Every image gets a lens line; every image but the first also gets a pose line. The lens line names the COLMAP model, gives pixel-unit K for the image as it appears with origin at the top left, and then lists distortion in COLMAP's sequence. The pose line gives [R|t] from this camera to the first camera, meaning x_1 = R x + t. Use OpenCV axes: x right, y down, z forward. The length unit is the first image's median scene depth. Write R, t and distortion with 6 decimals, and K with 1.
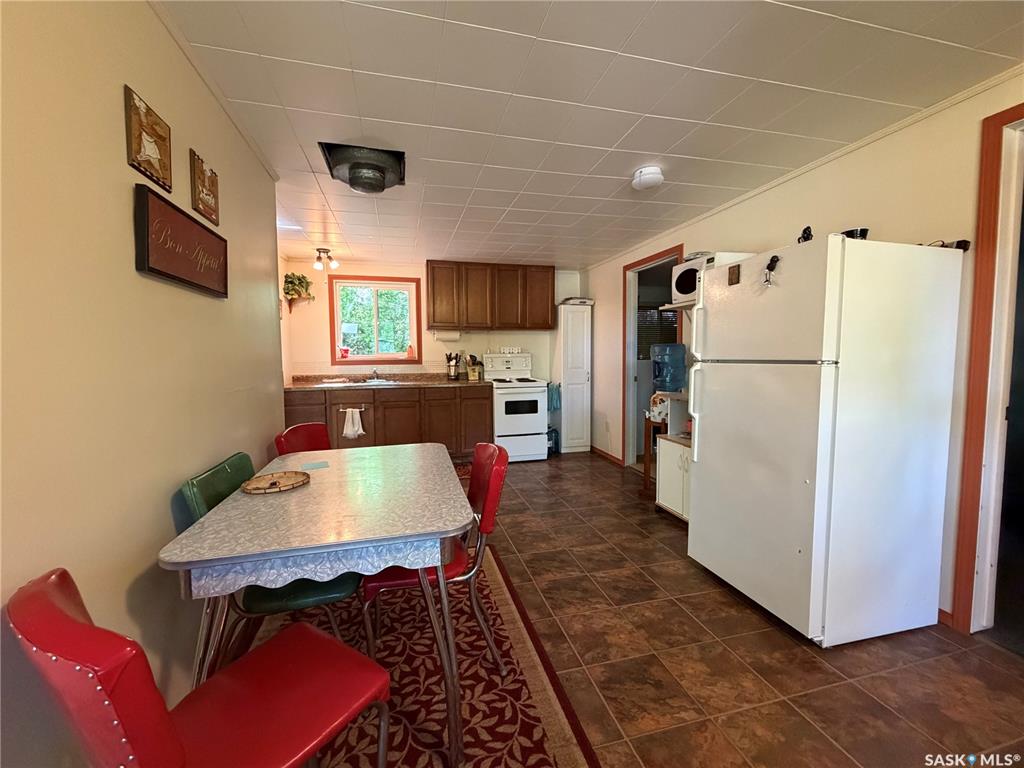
lens RADIAL K [[405.3, 0, 509.5], [0, 405.3, 380.6], [0, 0, 1]] dist [-0.001907, -0.000182]
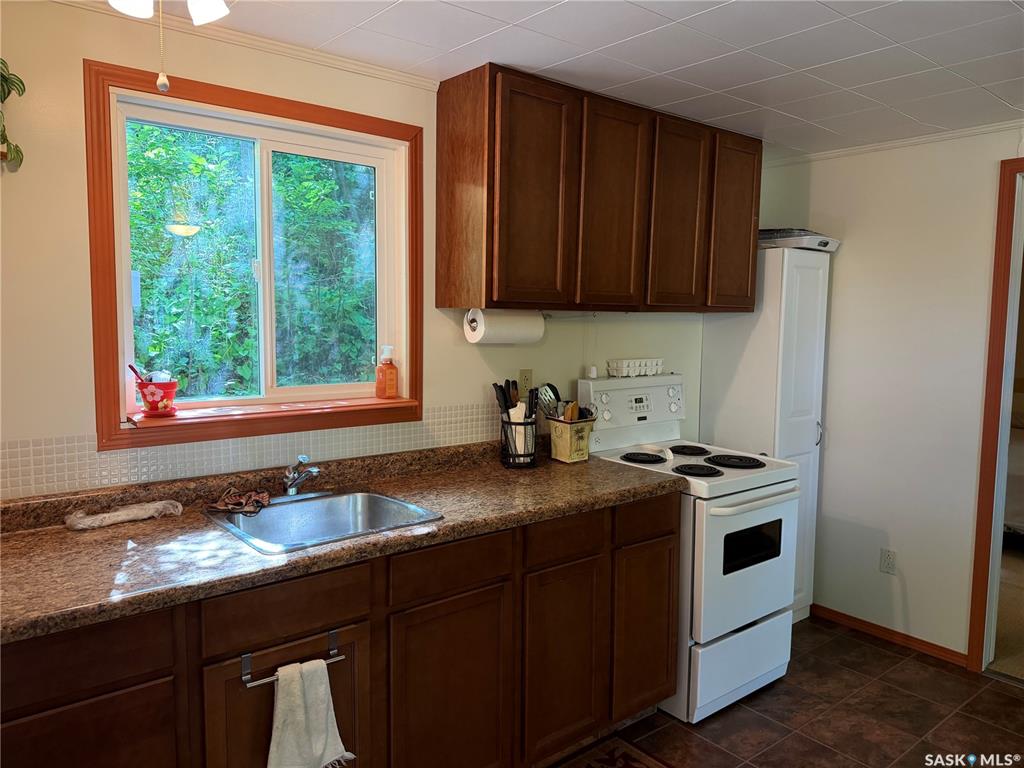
lens RADIAL K [[718.0, 0, 512.1], [0, 718.0, 381.5], [0, 0, 1]] dist [0.033186, -0.038844]
pose [[0.915383, -0.017512, 0.402202, -0.373426], [0.001996, 0.999239, 0.038965, -0.091030], [-0.402578, -0.034866, 0.914721, 0.494630]]
